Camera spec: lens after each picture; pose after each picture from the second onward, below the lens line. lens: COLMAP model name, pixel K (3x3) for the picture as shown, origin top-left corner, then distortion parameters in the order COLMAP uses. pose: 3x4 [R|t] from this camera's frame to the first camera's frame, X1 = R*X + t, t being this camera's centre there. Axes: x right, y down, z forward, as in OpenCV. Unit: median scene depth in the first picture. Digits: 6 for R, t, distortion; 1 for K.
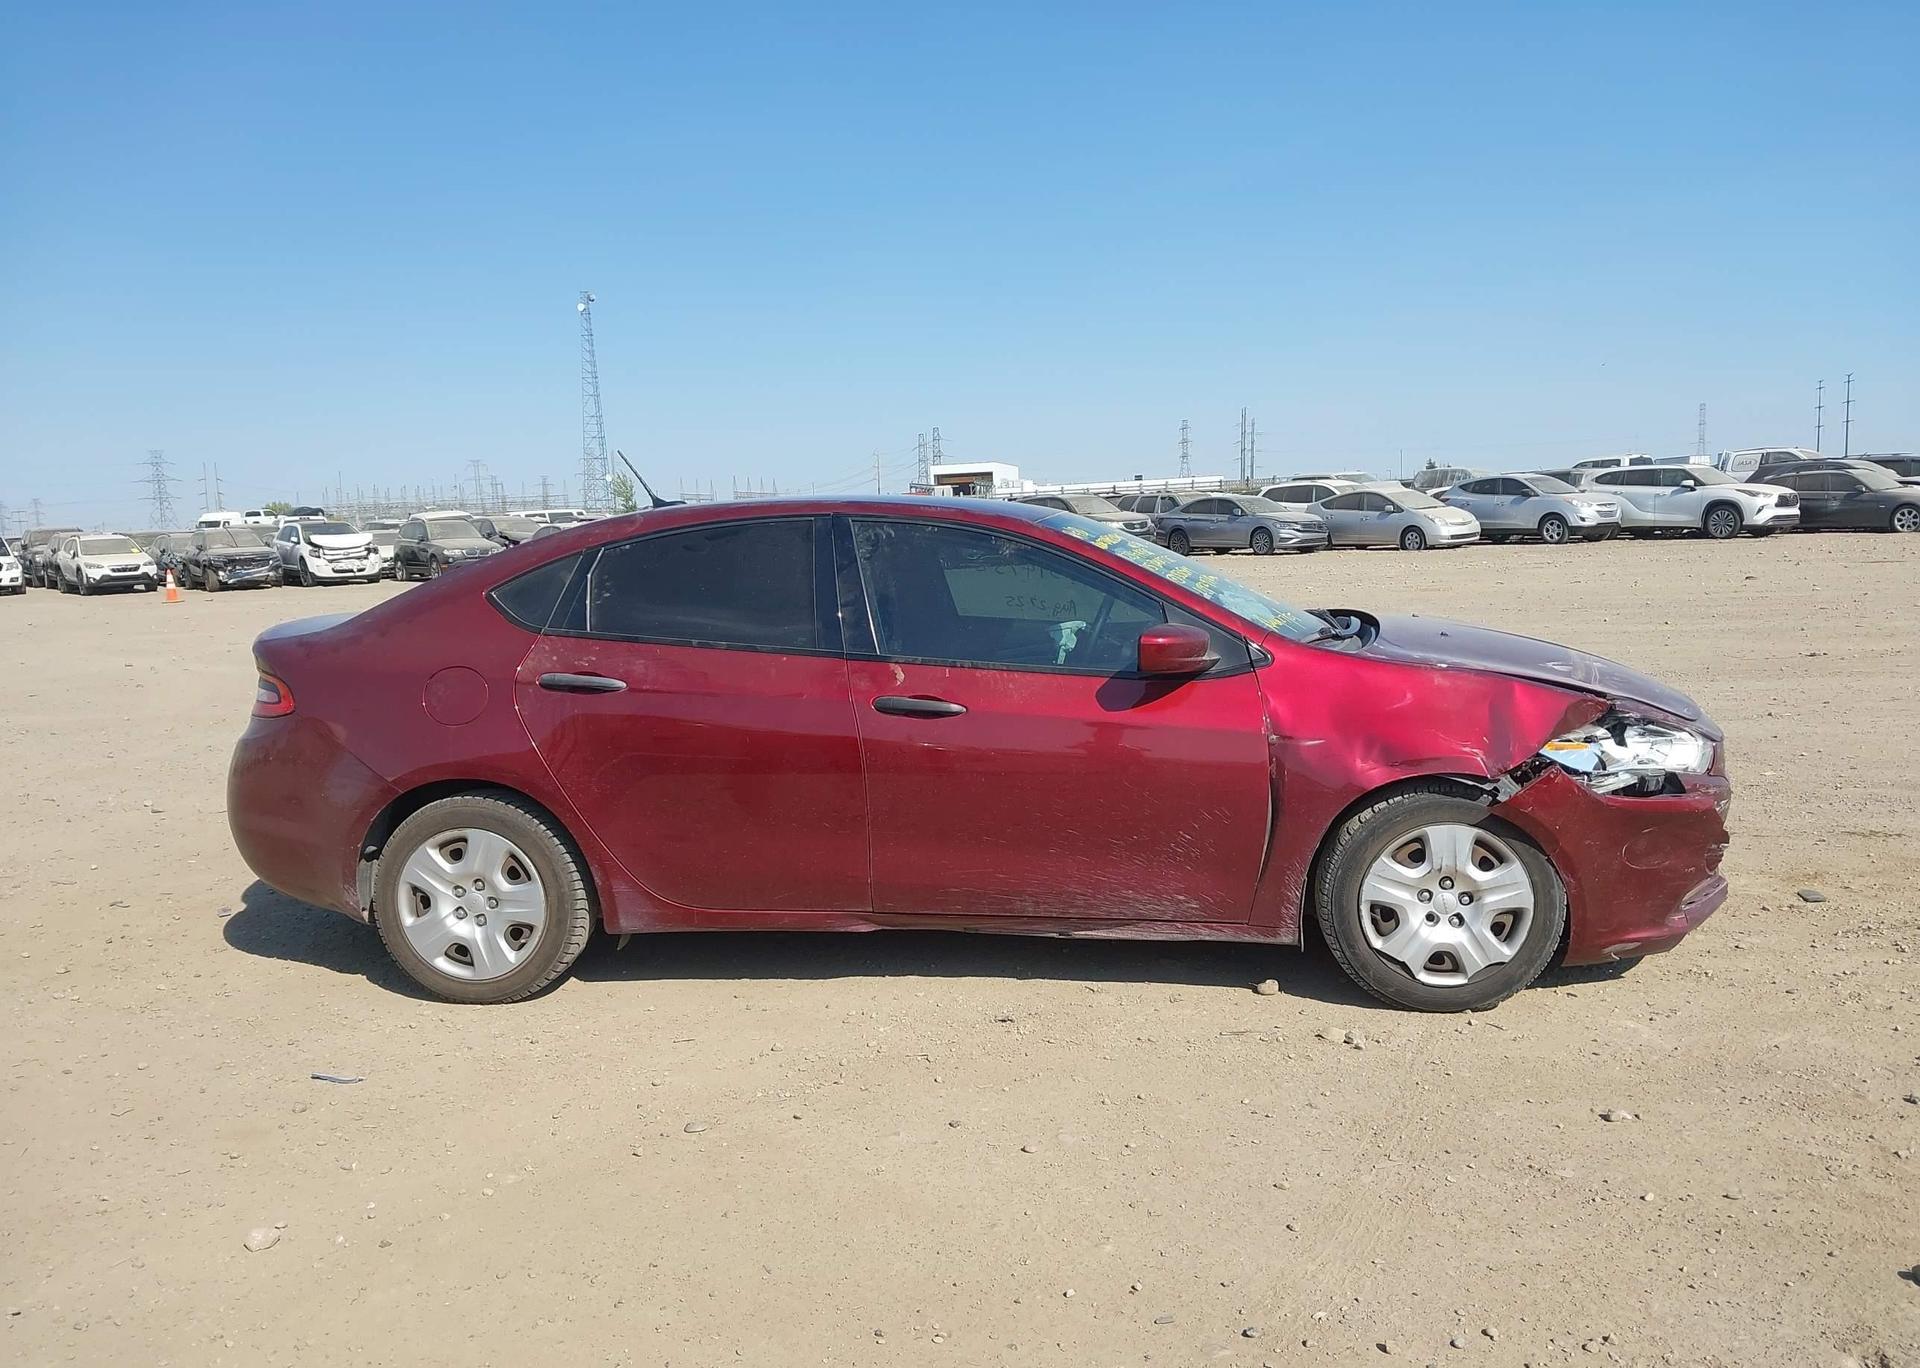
lens RADIAL K [[1506.6, 0, 952.0], [0, 1506.6, 734.5], [0, 0, 1]] dist [0.051639, -0.092438]
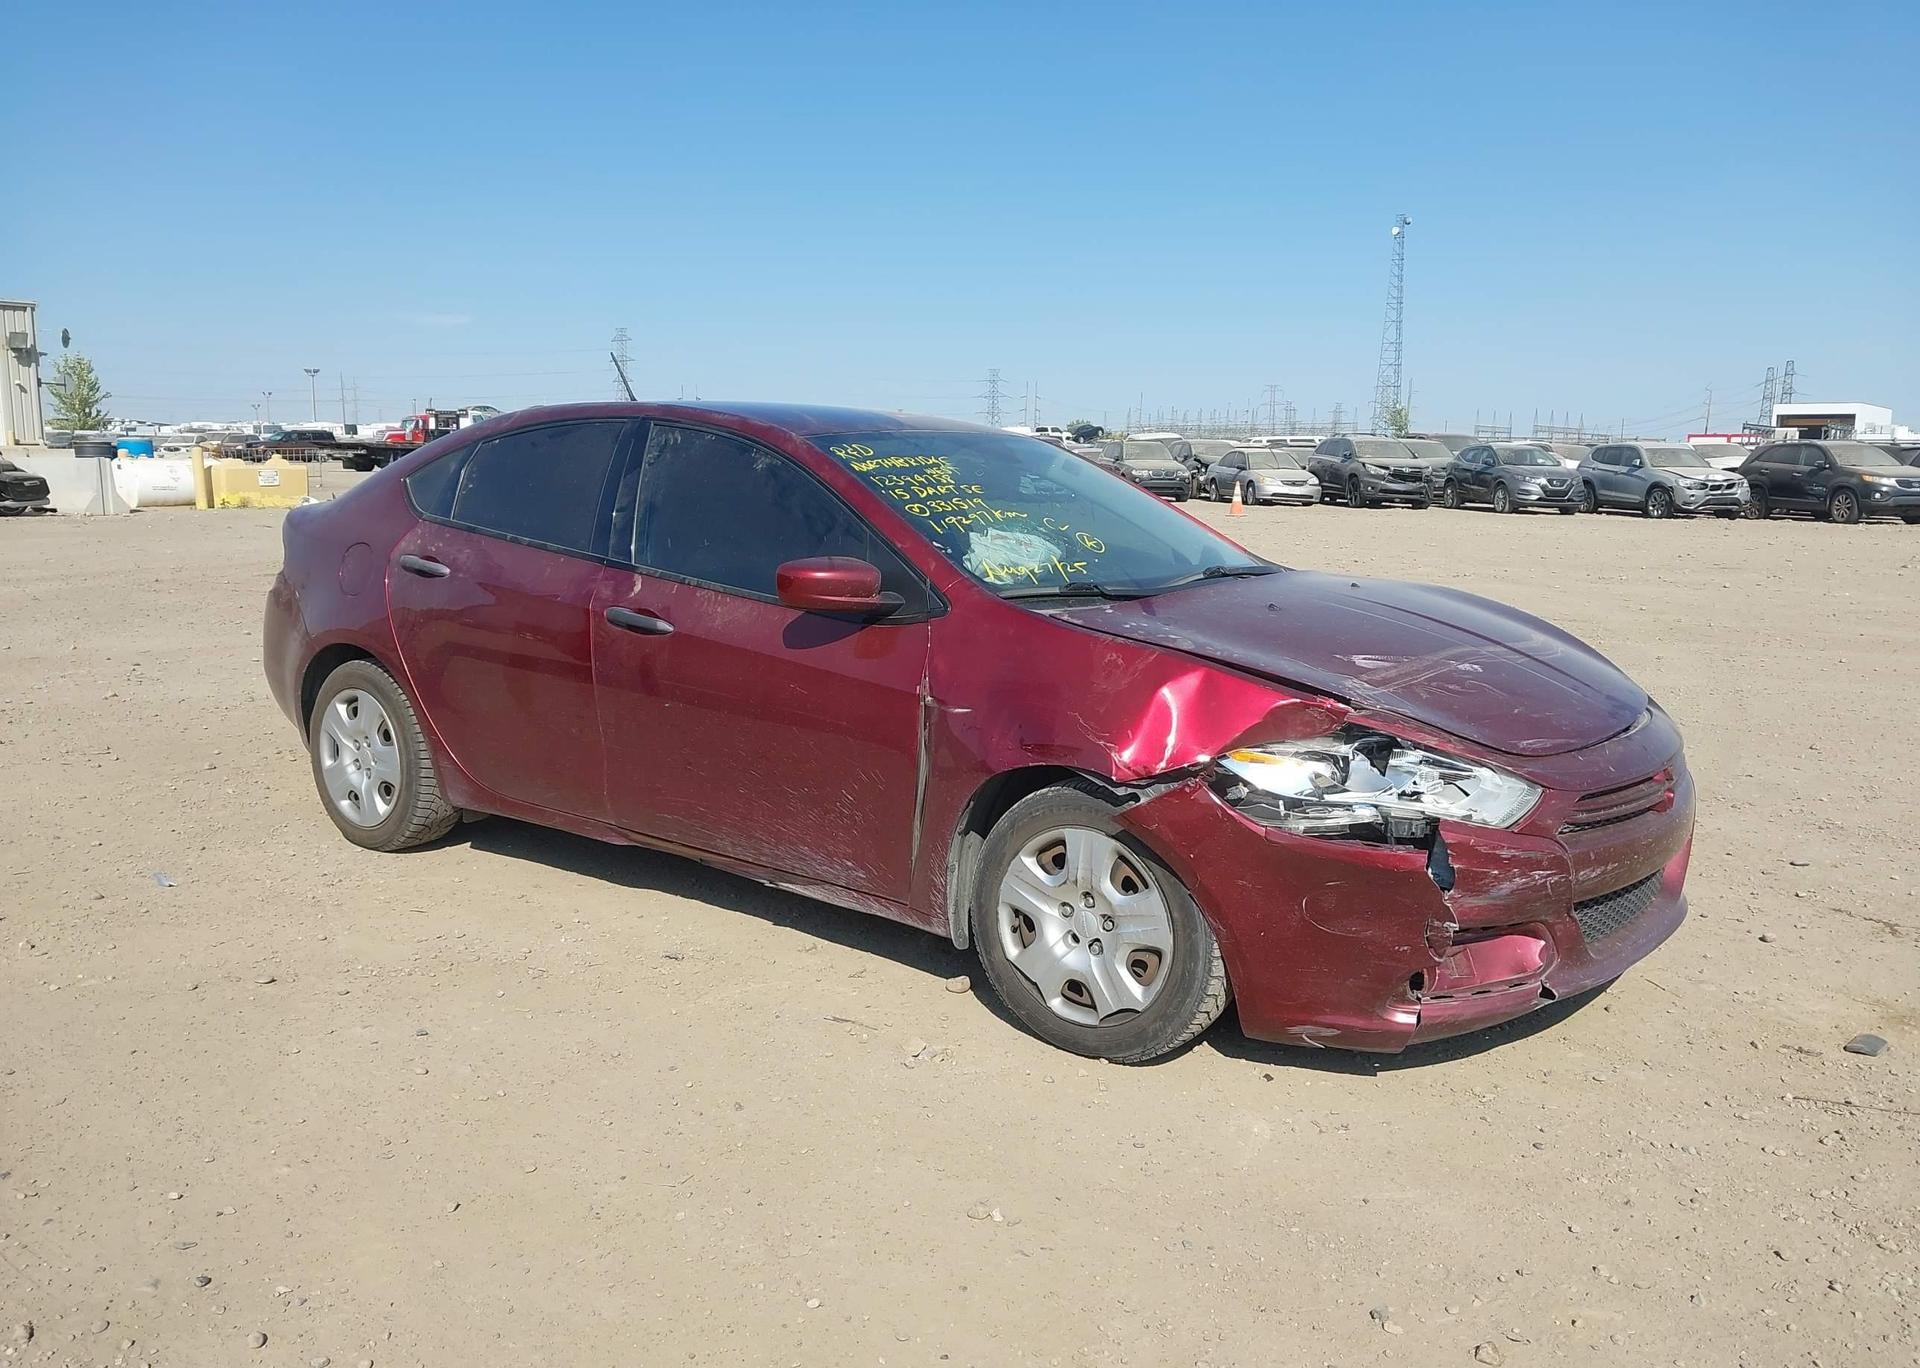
lens RADIAL K [[1521.5, 0, 960.0], [0, 1521.5, 684.0], [0, 0, 1]] dist [0.087588, -0.105143]
pose [[0.867846, 0.125002, -0.480852, 0.081221], [-0.119696, 0.991929, 0.041832, -0.005712], [0.482200, 0.021252, 0.875803, 0.029286]]
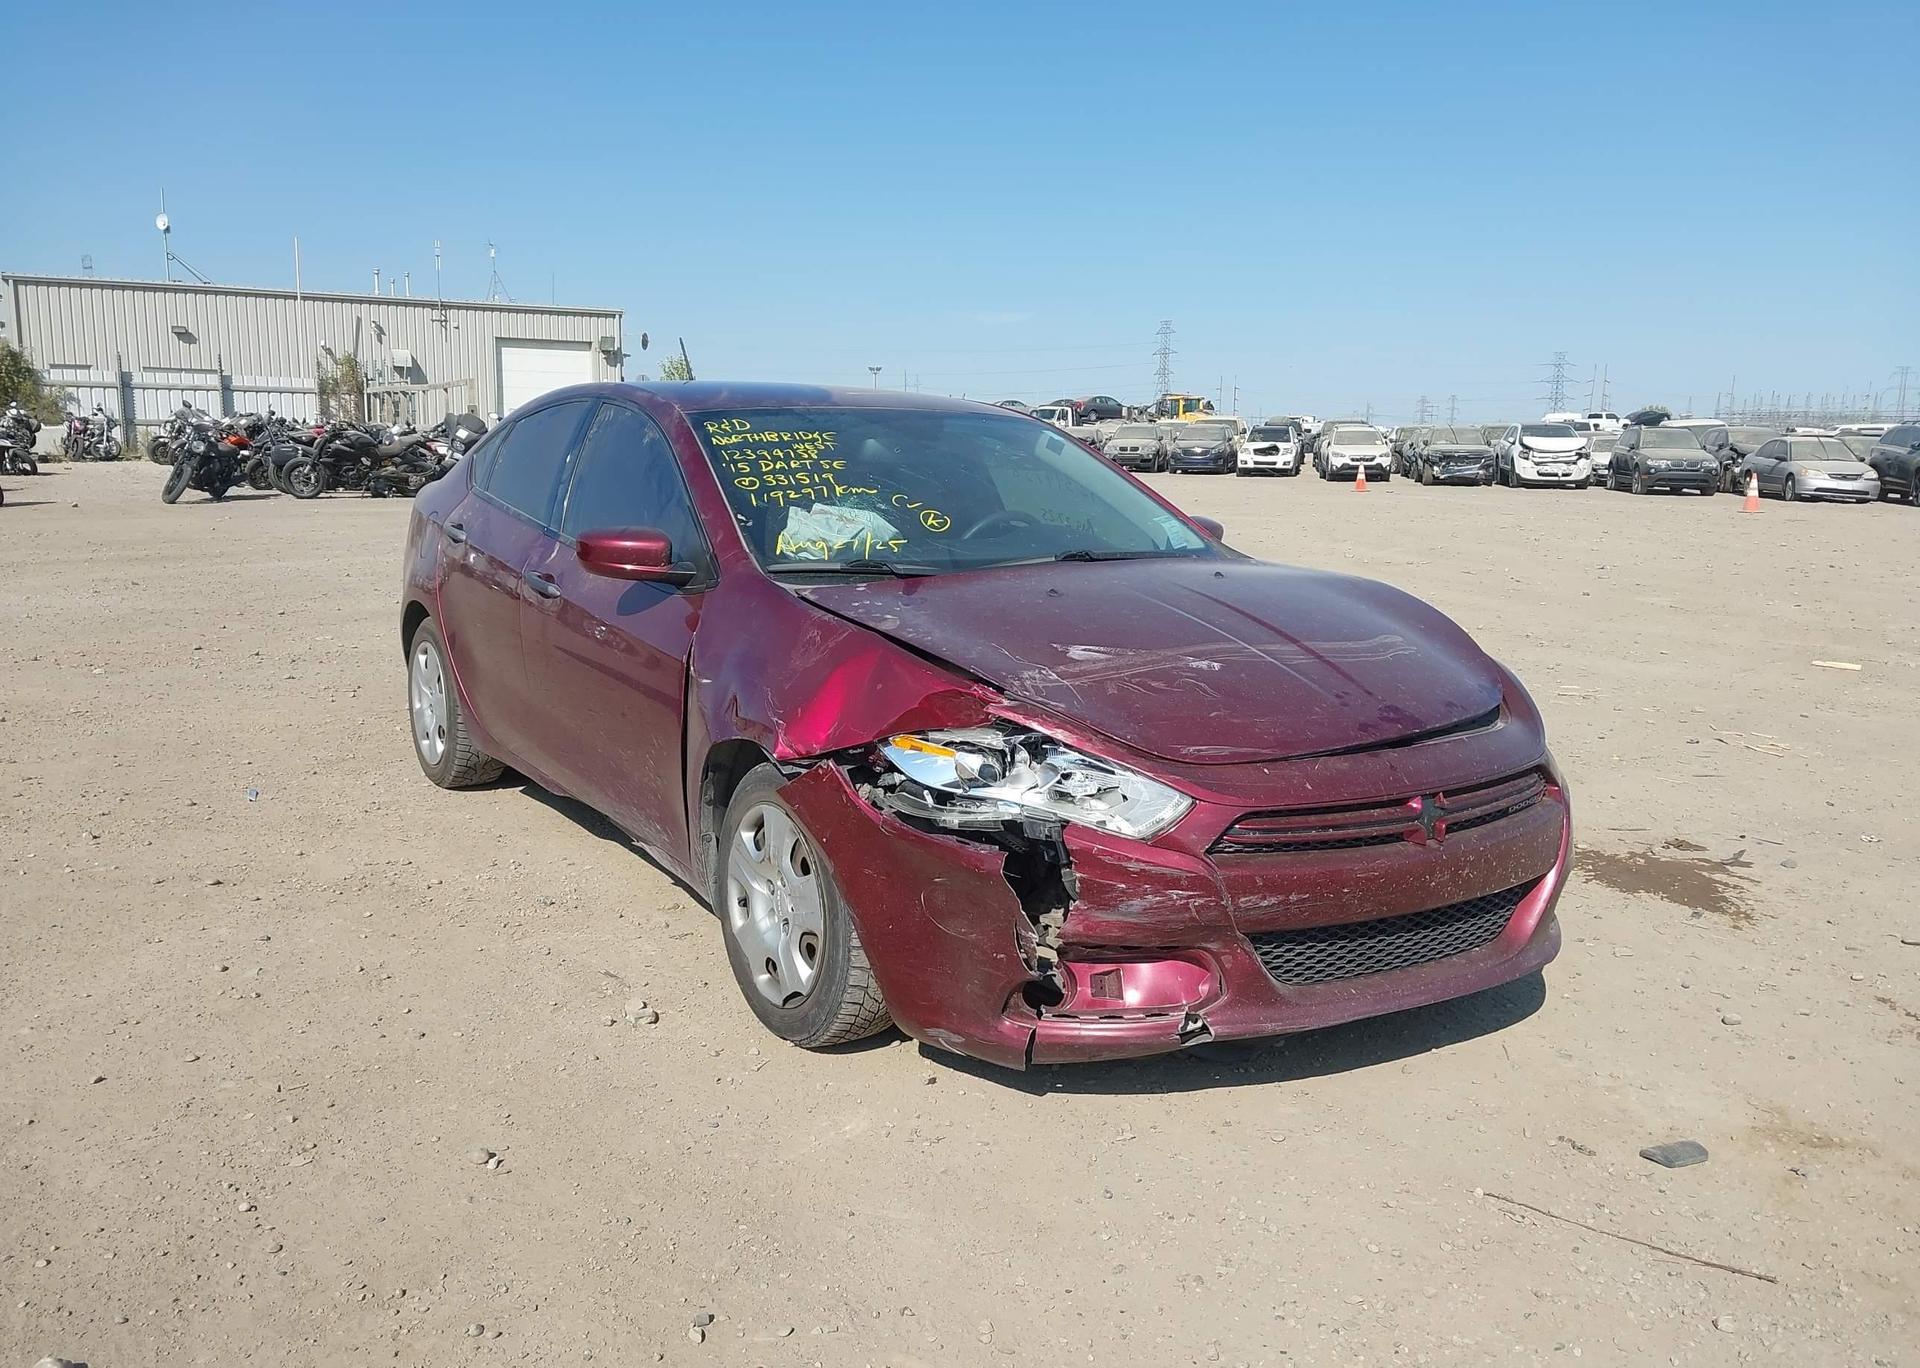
lens RADIAL K [[1526.5, 0, 981.7], [0, 1526.5, 683.9], [0, 0, 1]] dist [0.008431, -0.030778]
pose [[0.646490, 0.173038, -0.743040, 0.123557], [-0.152411, 0.983599, 0.096452, -0.012644], [0.747544, 0.050892, 0.662260, 0.066053]]
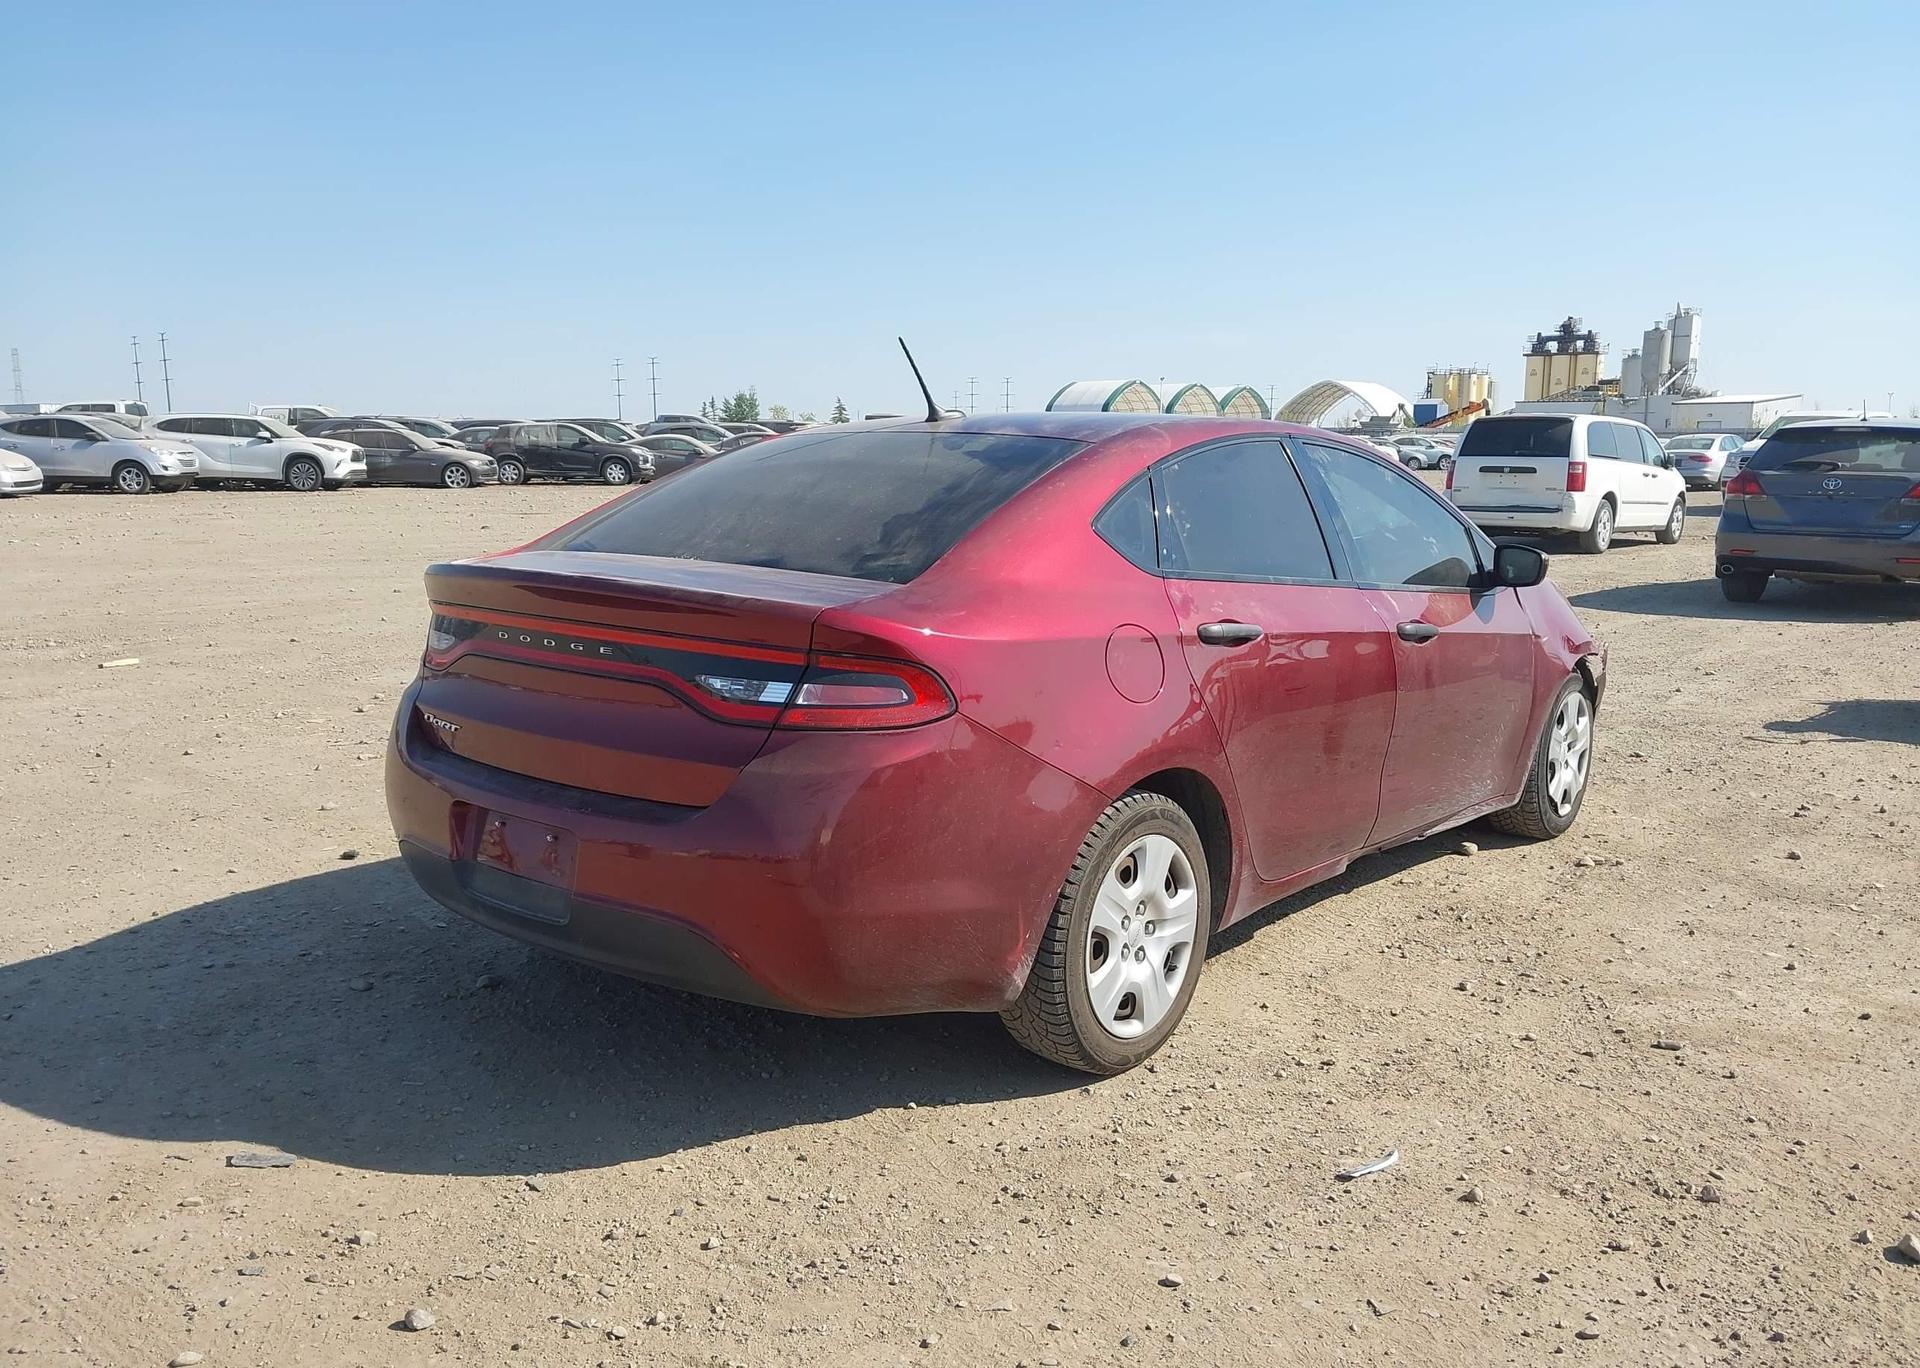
lens RADIAL K [[1506.6, 0, 952.0], [0, 1506.6, 734.5], [0, 0, 1]] dist [0.051639, -0.092438]
pose [[0.535922, -0.117451, 0.836058, -0.132331], [0.093342, 0.992448, 0.079588, -0.007599], [-0.839092, 0.035387, 0.542837, 0.089224]]
